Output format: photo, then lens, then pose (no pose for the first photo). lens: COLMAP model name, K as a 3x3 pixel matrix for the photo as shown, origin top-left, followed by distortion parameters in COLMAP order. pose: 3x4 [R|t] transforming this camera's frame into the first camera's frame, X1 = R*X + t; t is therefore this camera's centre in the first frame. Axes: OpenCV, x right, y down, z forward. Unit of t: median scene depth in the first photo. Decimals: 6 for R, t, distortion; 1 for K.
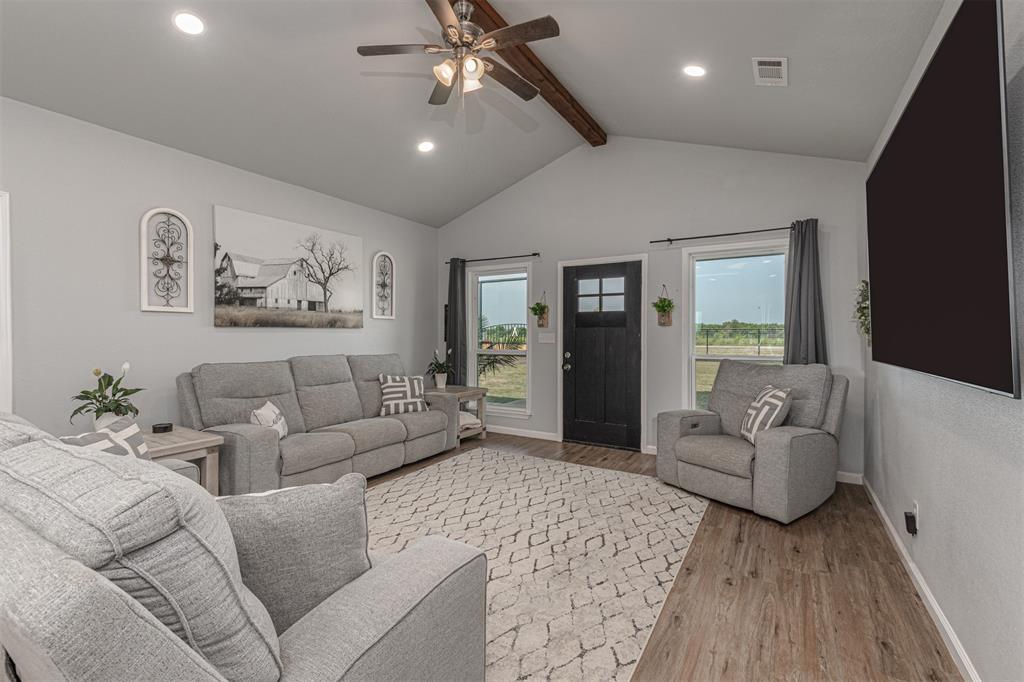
lens RADIAL K [[448.5, 0, 507.2], [0, 448.5, 335.5], [0, 0, 1]] dist [-0.011577, -0.000208]
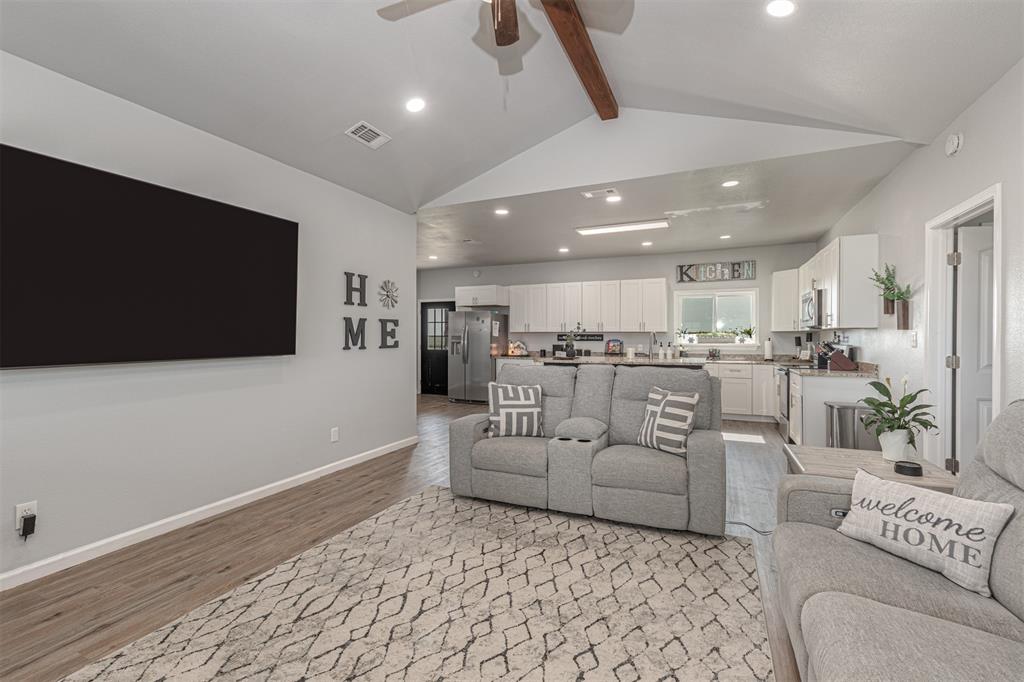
lens RADIAL K [[448.5, 0, 518.3], [0, 448.5, 338.1], [0, 0, 1]] dist [-0.011577, -0.000208]
pose [[-0.989653, -0.004402, -0.143412, -0.036003], [-0.005983, 0.999926, 0.010597, -0.013250], [0.143355, 0.011346, -0.989606, 1.905163]]
